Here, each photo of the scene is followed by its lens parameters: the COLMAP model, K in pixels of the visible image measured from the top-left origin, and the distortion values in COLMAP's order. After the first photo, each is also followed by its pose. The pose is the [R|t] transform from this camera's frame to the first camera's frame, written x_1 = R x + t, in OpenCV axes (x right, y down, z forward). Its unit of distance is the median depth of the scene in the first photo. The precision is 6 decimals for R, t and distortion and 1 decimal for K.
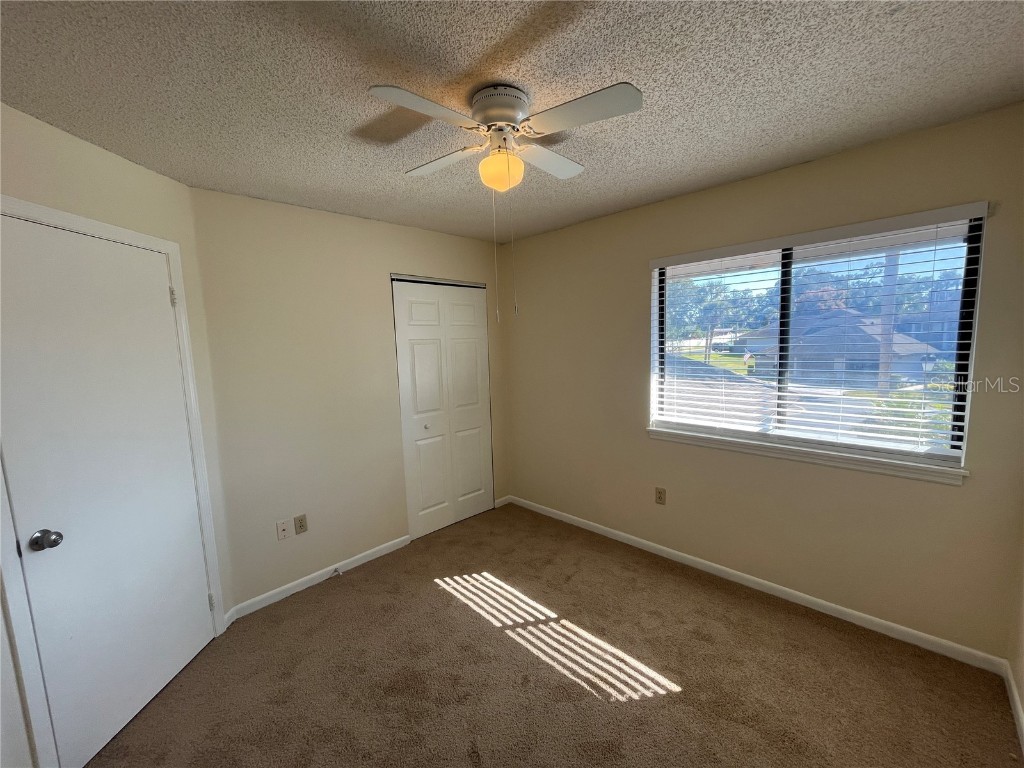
lens RADIAL K [[412.6, 0, 510.3], [0, 412.6, 387.2], [0, 0, 1]] dist [0.000215, -0.000311]
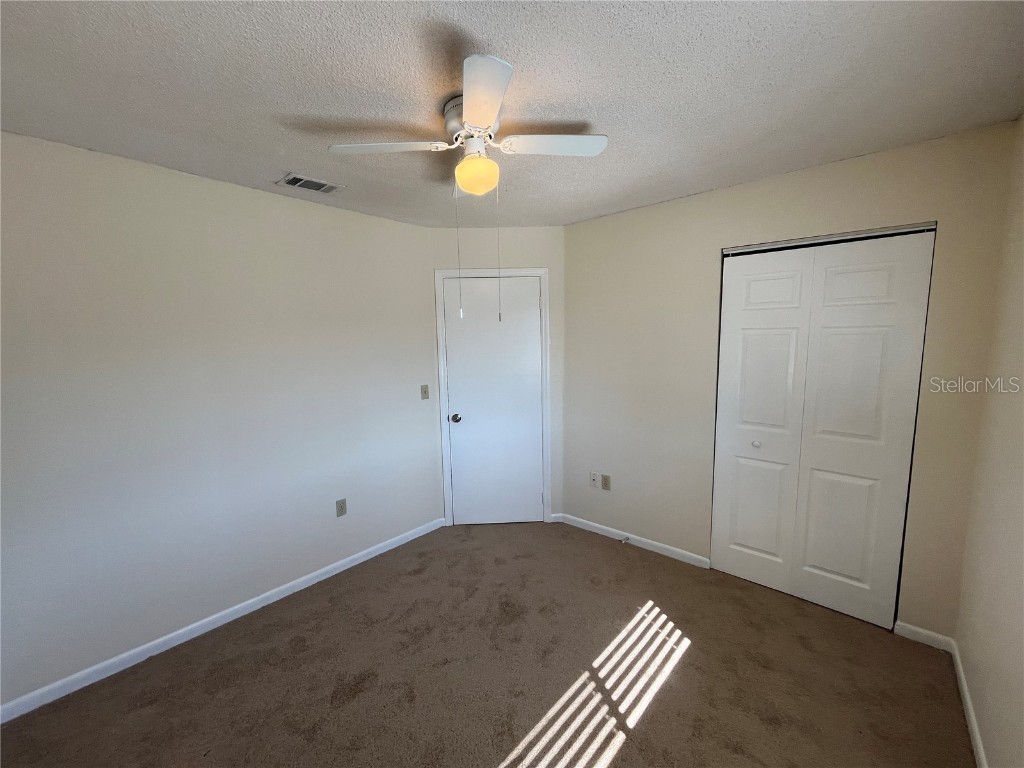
lens RADIAL K [[423.4, 0, 512.0], [0, 423.4, 384.0], [0, 0, 1]] dist [-0.001132, -0.000067]
pose [[0.055575, 0.151003, -0.986970, 0.617744], [-0.093699, 0.984924, 0.145414, -0.099275], [0.994048, 0.084397, 0.068886, 0.584338]]
